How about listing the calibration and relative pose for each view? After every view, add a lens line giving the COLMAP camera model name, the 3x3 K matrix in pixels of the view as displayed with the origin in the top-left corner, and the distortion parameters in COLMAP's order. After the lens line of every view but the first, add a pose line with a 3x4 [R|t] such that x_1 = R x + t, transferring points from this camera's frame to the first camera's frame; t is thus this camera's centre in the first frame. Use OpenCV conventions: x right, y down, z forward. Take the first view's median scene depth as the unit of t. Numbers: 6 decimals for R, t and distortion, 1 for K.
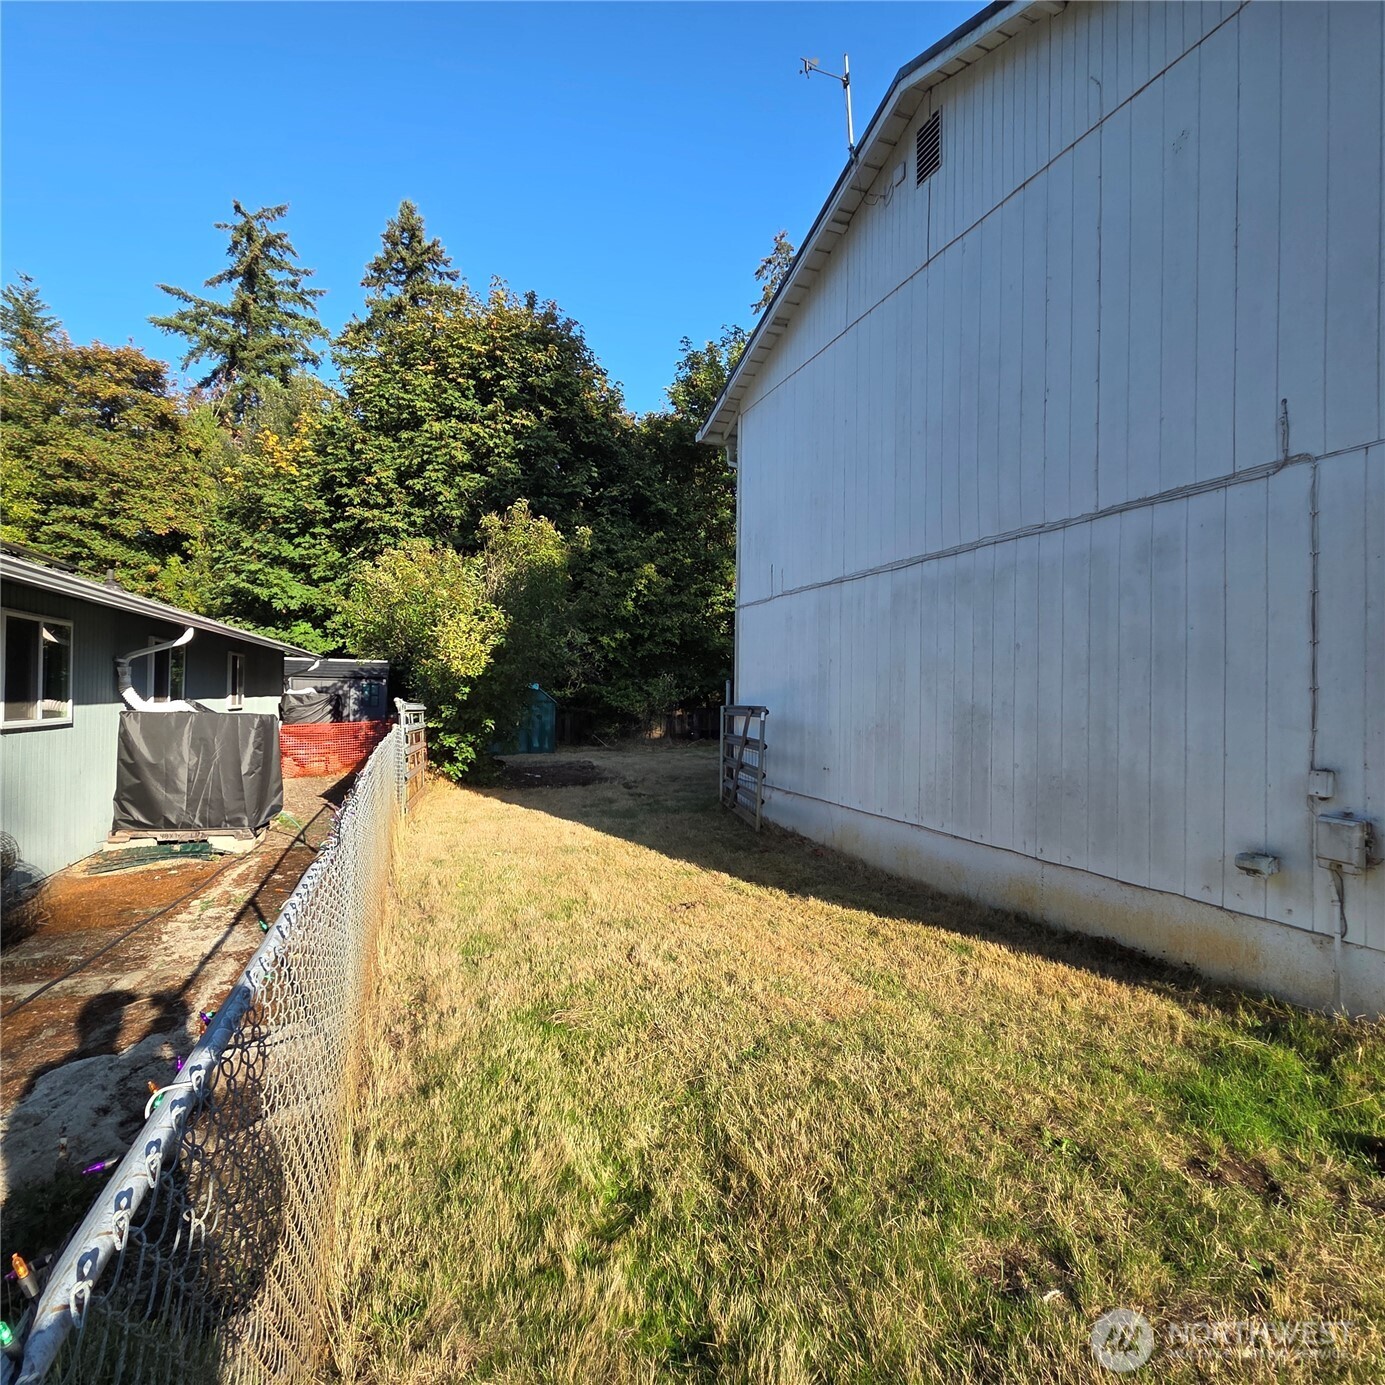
lens RADIAL K [[754.5, 0, 701.9], [0, 754.5, 693.7], [0, 0, 1]] dist [0.009488, -0.000067]
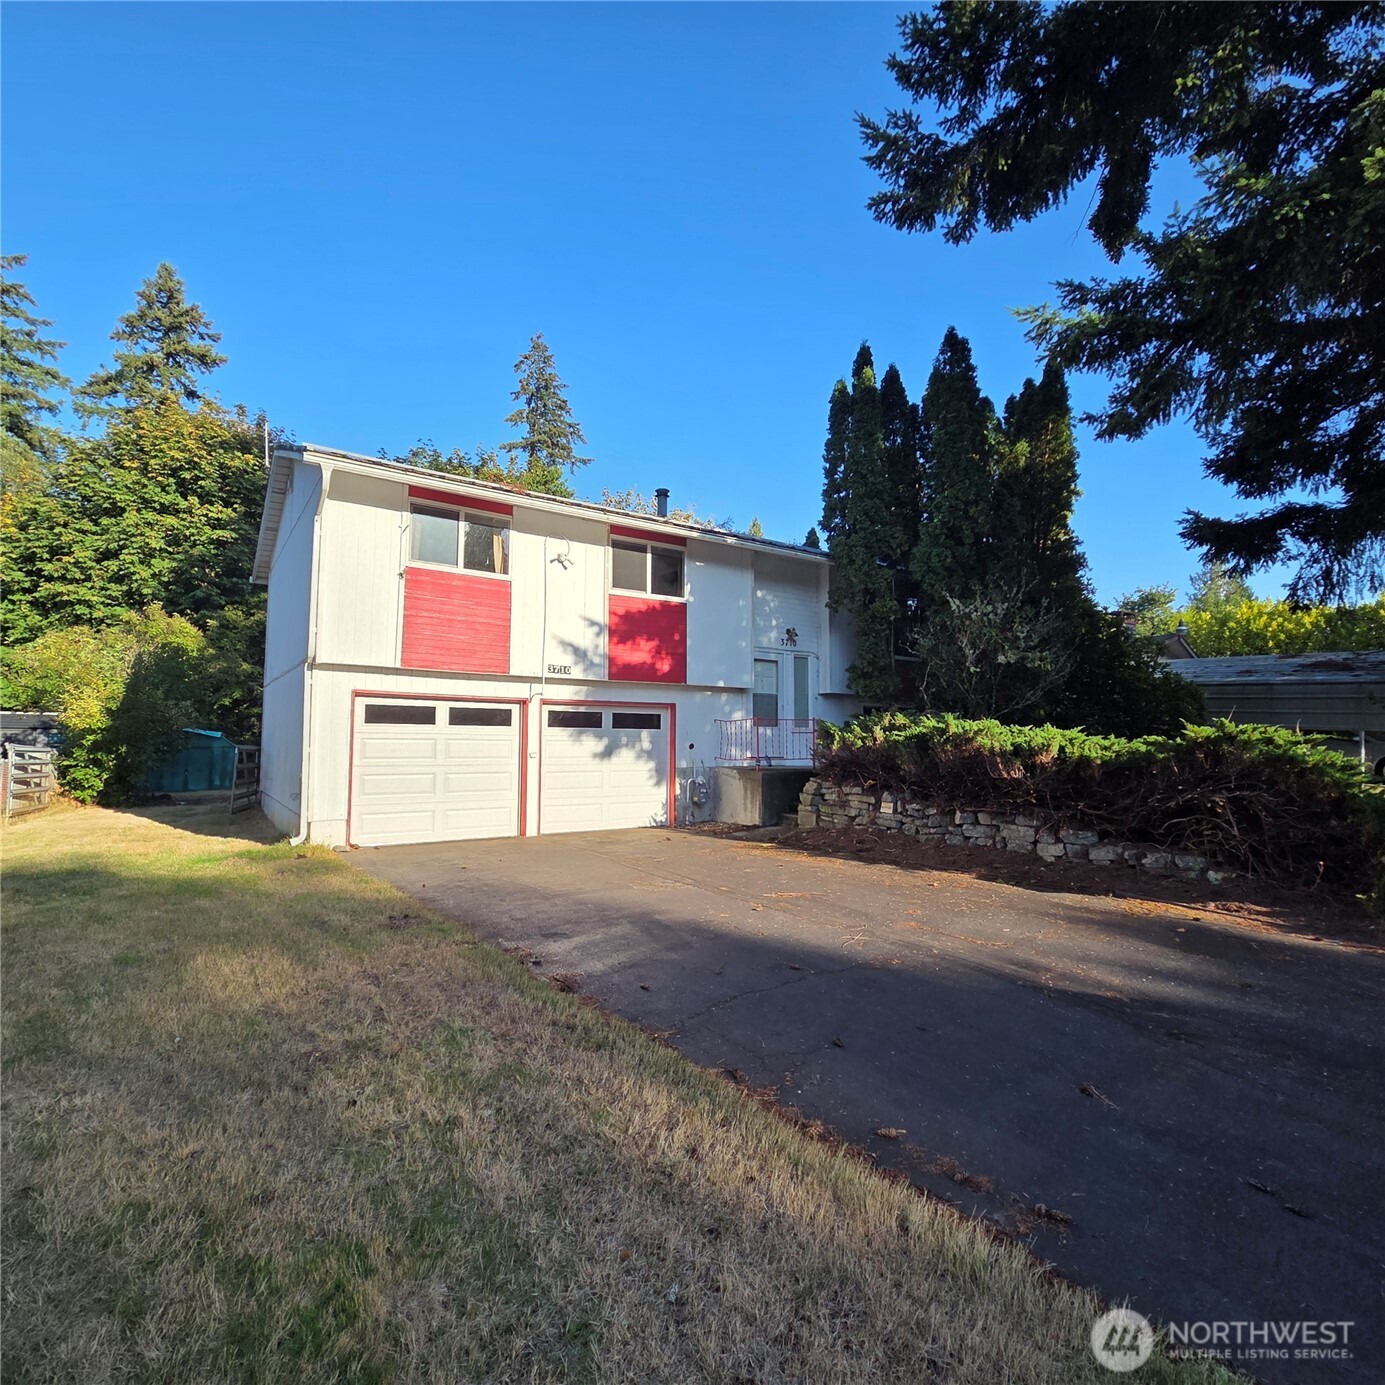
lens RADIAL K [[749.0, 0, 694.4], [0, 749.0, 696.2], [0, 0, 1]] dist [0.006493, 0.000344]
pose [[0.975657, 0.004433, 0.219257, 0.242206], [0.008325, 0.998326, -0.057229, 0.003513], [-0.219144, 0.057661, 0.973987, -0.318924]]
